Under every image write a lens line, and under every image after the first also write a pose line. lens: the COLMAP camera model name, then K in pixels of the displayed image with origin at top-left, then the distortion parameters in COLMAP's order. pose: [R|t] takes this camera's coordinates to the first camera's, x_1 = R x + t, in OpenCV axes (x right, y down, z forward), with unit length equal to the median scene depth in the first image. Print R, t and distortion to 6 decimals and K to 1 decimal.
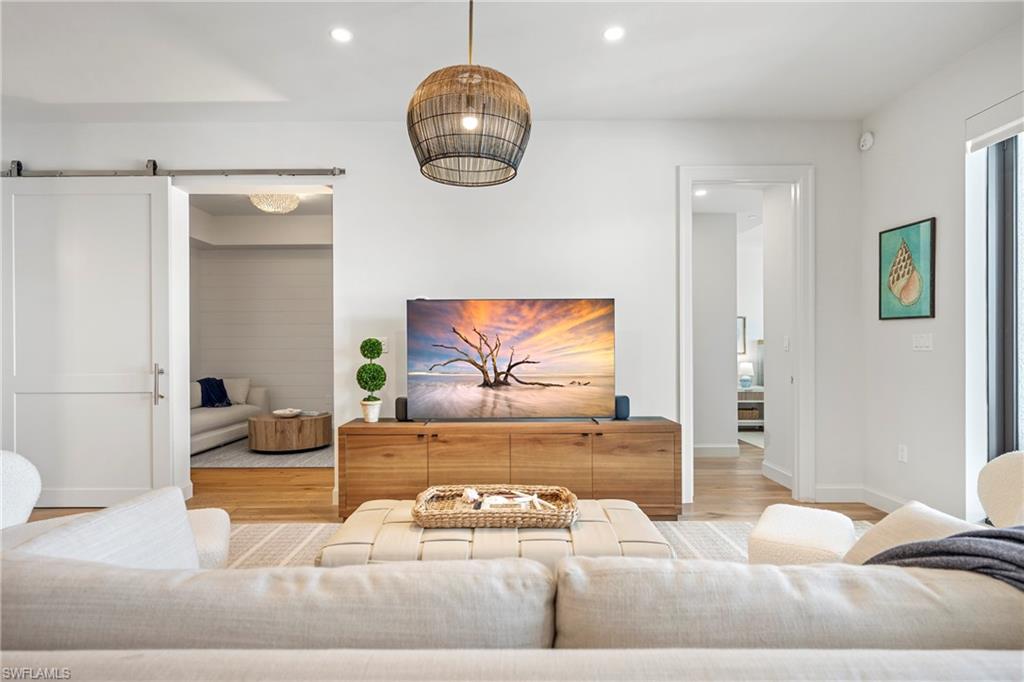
lens RADIAL K [[548.6, 0, 505.0], [0, 548.6, 354.7], [0, 0, 1]] dist [-0.003995, -0.000809]
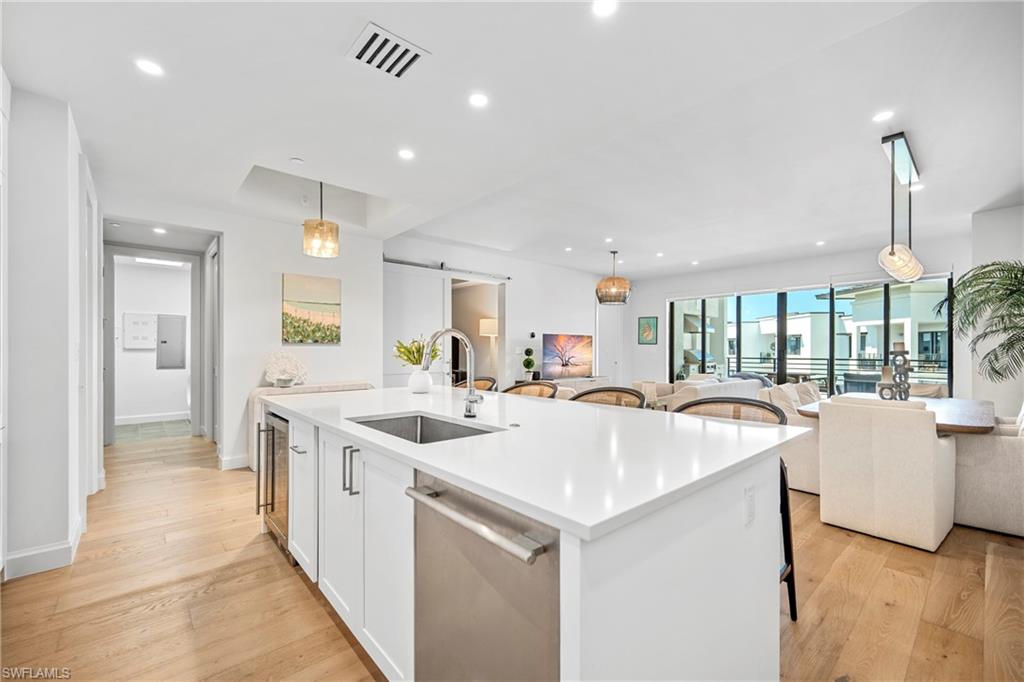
lens RADIAL K [[422.8, 0, 505.8], [0, 422.8, 350.8], [0, 0, 1]] dist [-0.014796, -0.000533]
pose [[0.755210, 0.004571, 0.655467, -1.653099], [-0.004004, 0.999989, -0.002361, -0.012677], [-0.655470, -0.000841, 0.755220, -0.423120]]
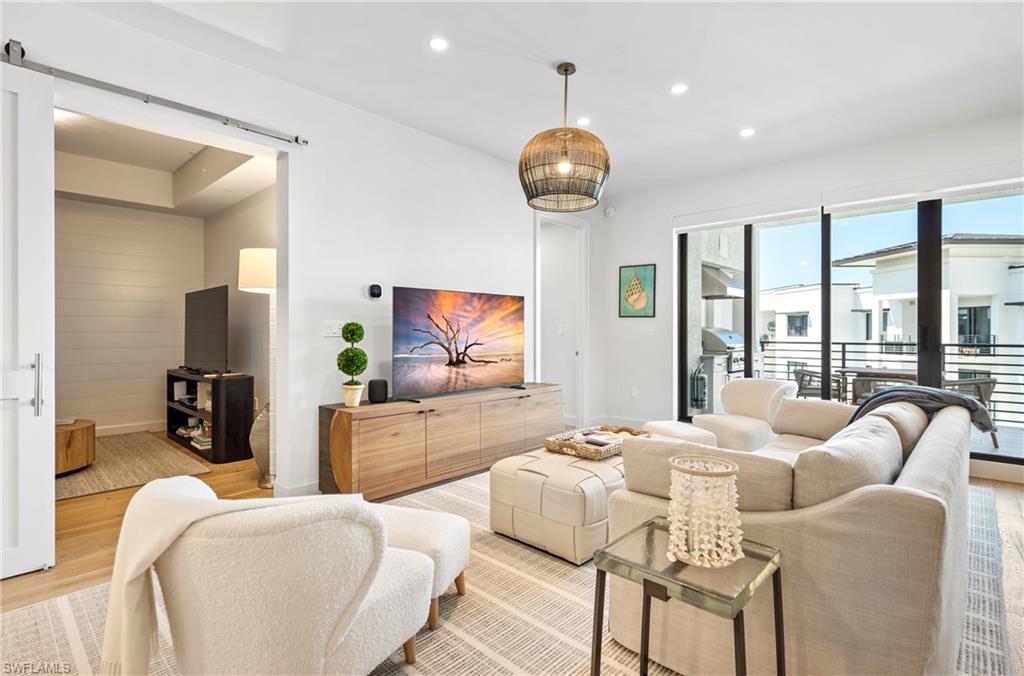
lens RADIAL K [[500.0, 0, 507.0], [0, 500.0, 332.3], [0, 0, 1]] dist [0.000329, 0.001615]
pose [[0.683248, 0.003794, 0.730176, -0.734033], [-0.001697, 0.999992, -0.003609, -0.008686], [-0.730184, 0.001227, 0.683249, 0.180464]]
